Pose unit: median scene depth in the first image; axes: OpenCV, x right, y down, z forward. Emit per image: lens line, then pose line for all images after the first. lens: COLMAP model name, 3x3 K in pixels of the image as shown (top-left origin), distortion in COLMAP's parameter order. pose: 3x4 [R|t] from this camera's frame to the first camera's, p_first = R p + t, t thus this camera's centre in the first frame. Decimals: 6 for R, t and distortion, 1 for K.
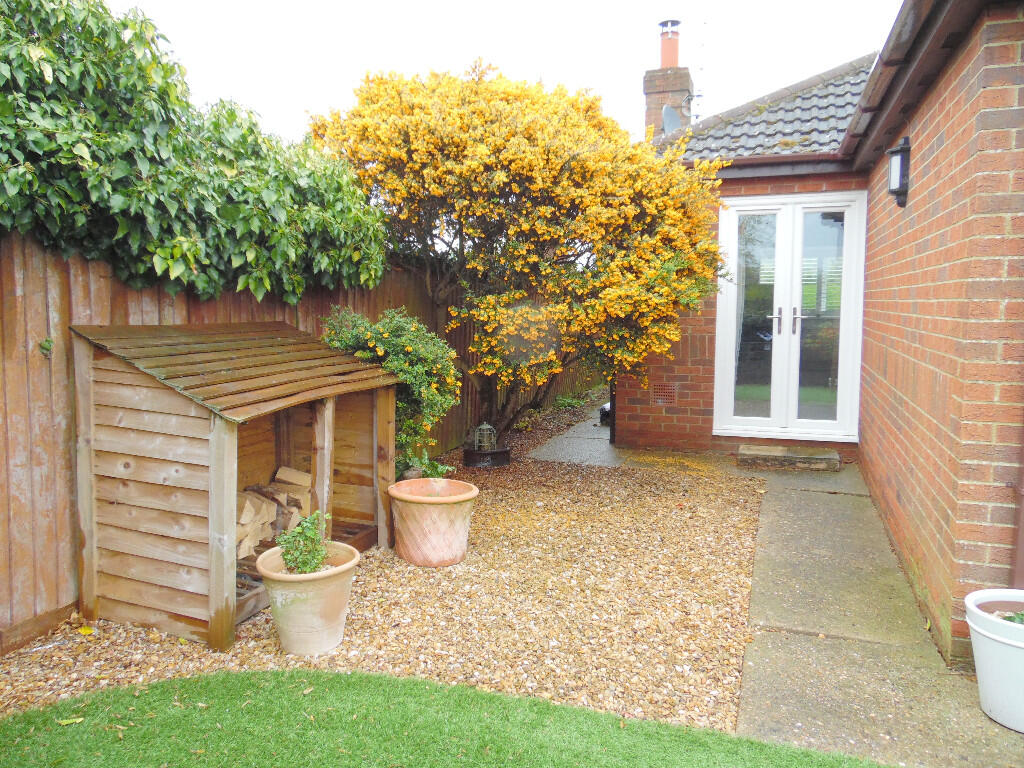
lens RADIAL K [[775.2, 0, 513.8], [0, 775.2, 380.0], [0, 0, 1]] dist [-0.026823, 0.063679]
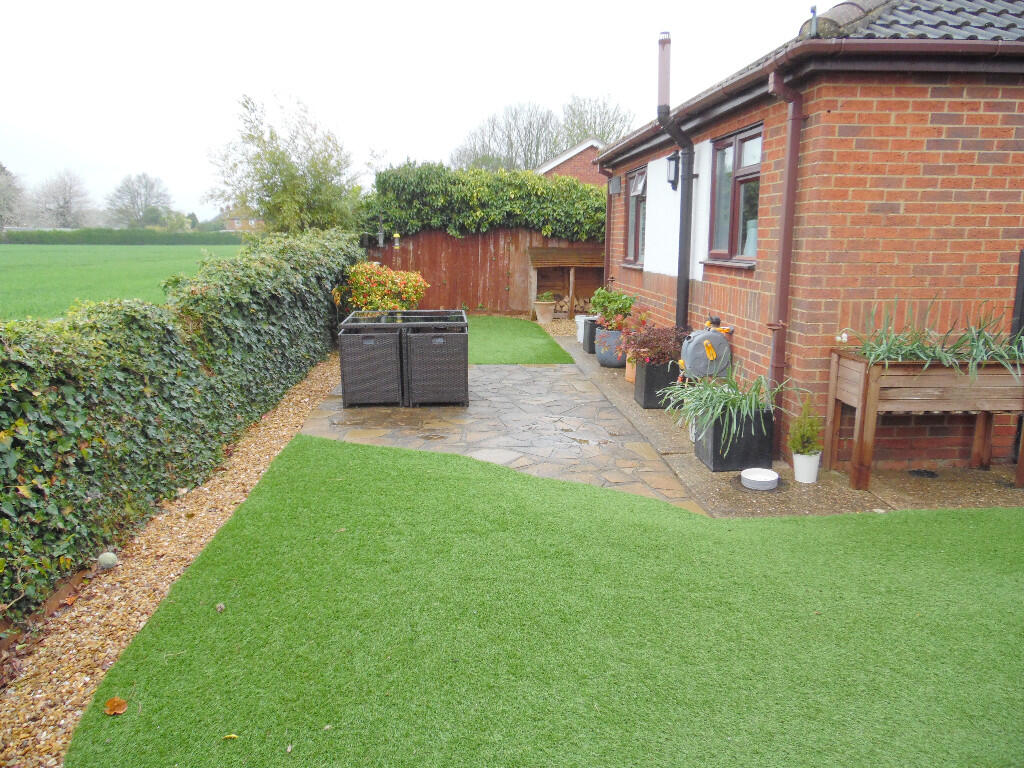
lens RADIAL K [[775.2, 0, 513.8], [0, 775.2, 380.0], [0, 0, 1]] dist [-0.026823, 0.063679]
pose [[0.390219, 0.166878, -0.905473, 2.932164], [-0.099849, 0.985308, 0.138561, 0.064276], [0.915292, 0.036341, 0.401149, -0.693969]]
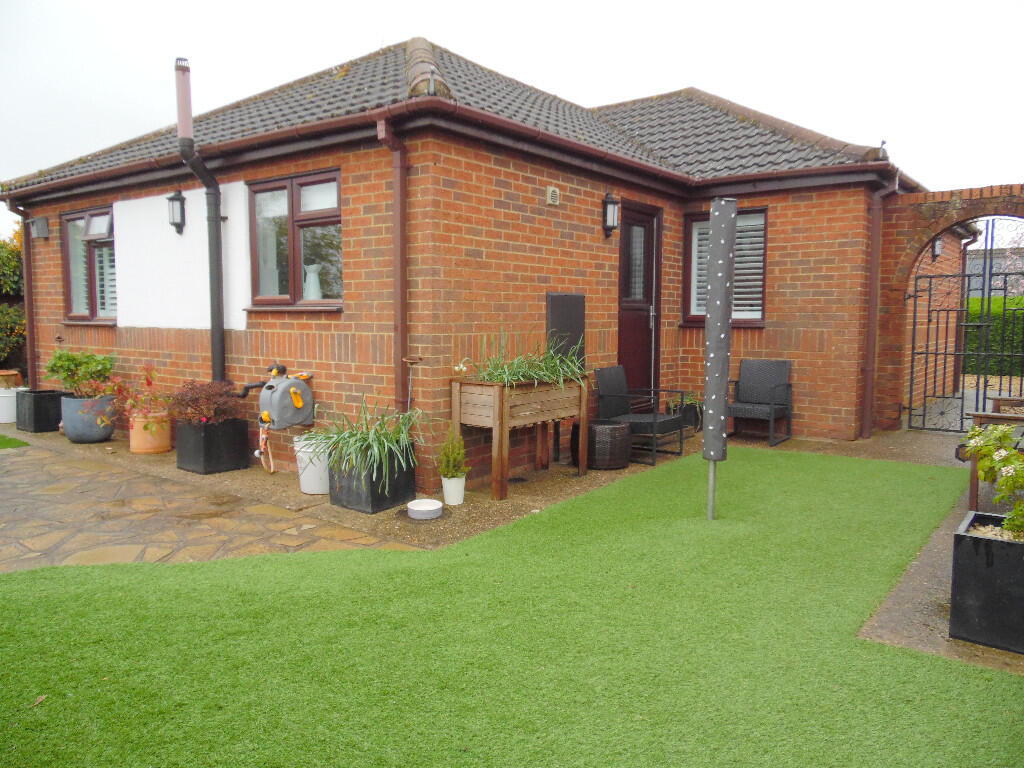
lens RADIAL K [[775.2, 0, 513.8], [0, 775.2, 380.0], [0, 0, 1]] dist [-0.026823, 0.063679]
pose [[0.949781, 0.027922, -0.311667, 2.522400], [-0.034042, 0.999319, -0.014212, 0.154089], [0.311058, 0.024108, 0.950085, -0.984421]]
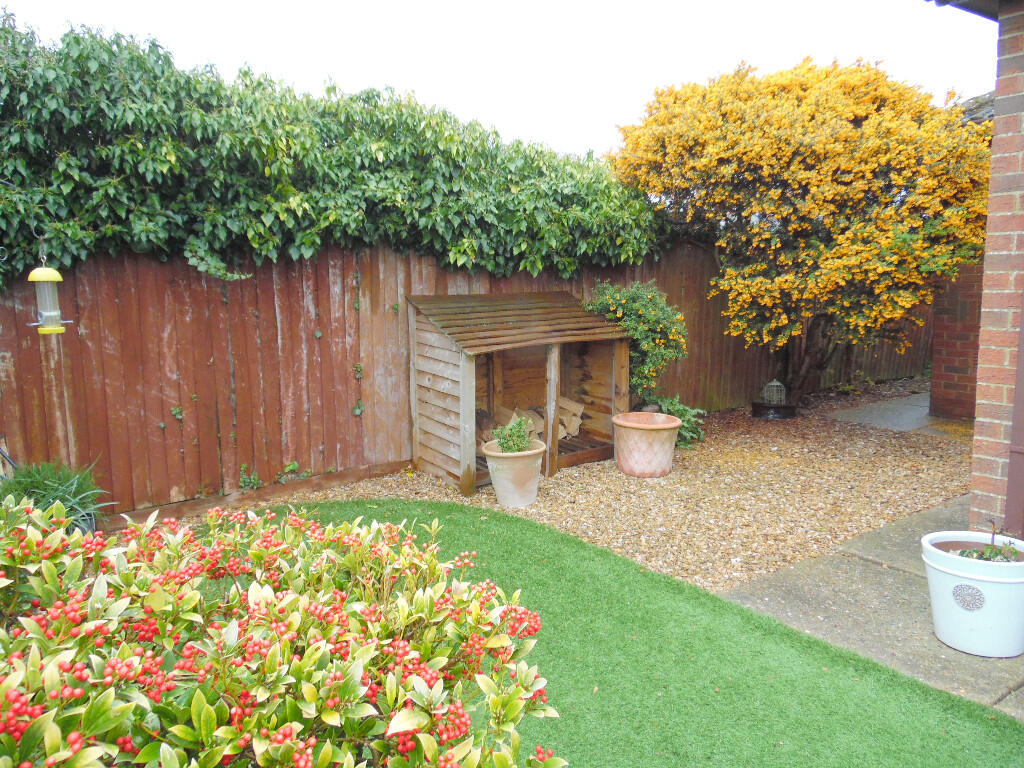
lens RADIAL K [[775.2, 0, 513.8], [0, 775.2, 380.0], [0, 0, 1]] dist [-0.026823, 0.063679]
pose [[0.814451, 0.062018, -0.576908, 0.500224], [-0.035140, 0.997718, 0.057646, 0.006989], [0.579167, -0.026677, 0.814772, -0.209153]]
